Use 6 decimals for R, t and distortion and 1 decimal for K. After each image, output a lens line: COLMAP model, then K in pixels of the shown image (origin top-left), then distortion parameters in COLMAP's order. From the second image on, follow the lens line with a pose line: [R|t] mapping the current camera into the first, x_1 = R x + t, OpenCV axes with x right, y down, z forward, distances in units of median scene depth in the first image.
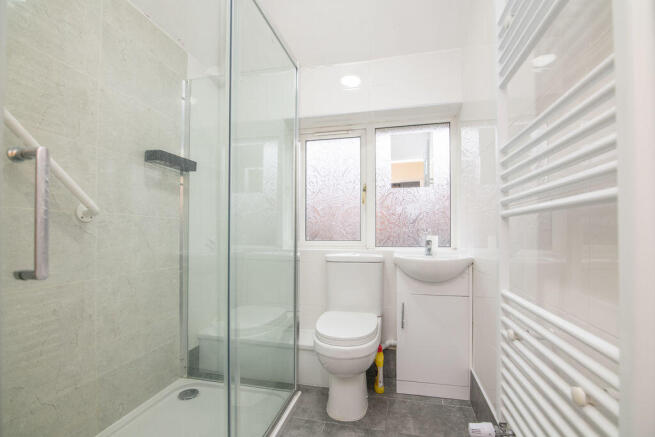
lens RADIAL K [[300.7, 0, 327.7], [0, 300.7, 231.8], [0, 0, 1]] dist [-0.001108, -0.000144]
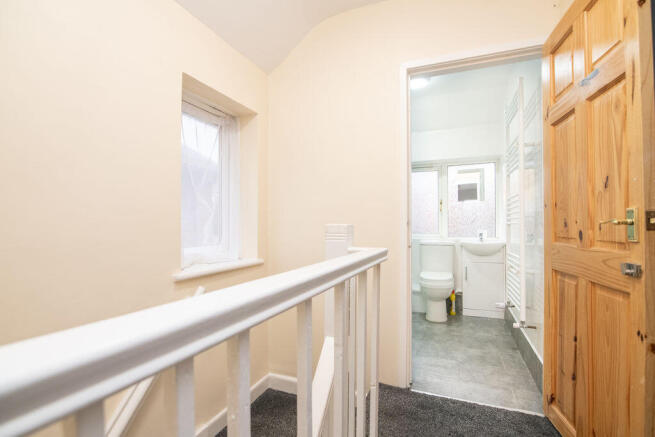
lens RADIAL K [[305.3, 0, 327.5], [0, 305.3, 218.5], [0, 0, 1]] dist [-0.003485, -0.000896]
pose [[0.982341, -0.007869, -0.186936, -0.231224], [0.005894, 0.999921, -0.011119, -0.045224], [0.187008, 0.009821, 0.982309, -0.995503]]
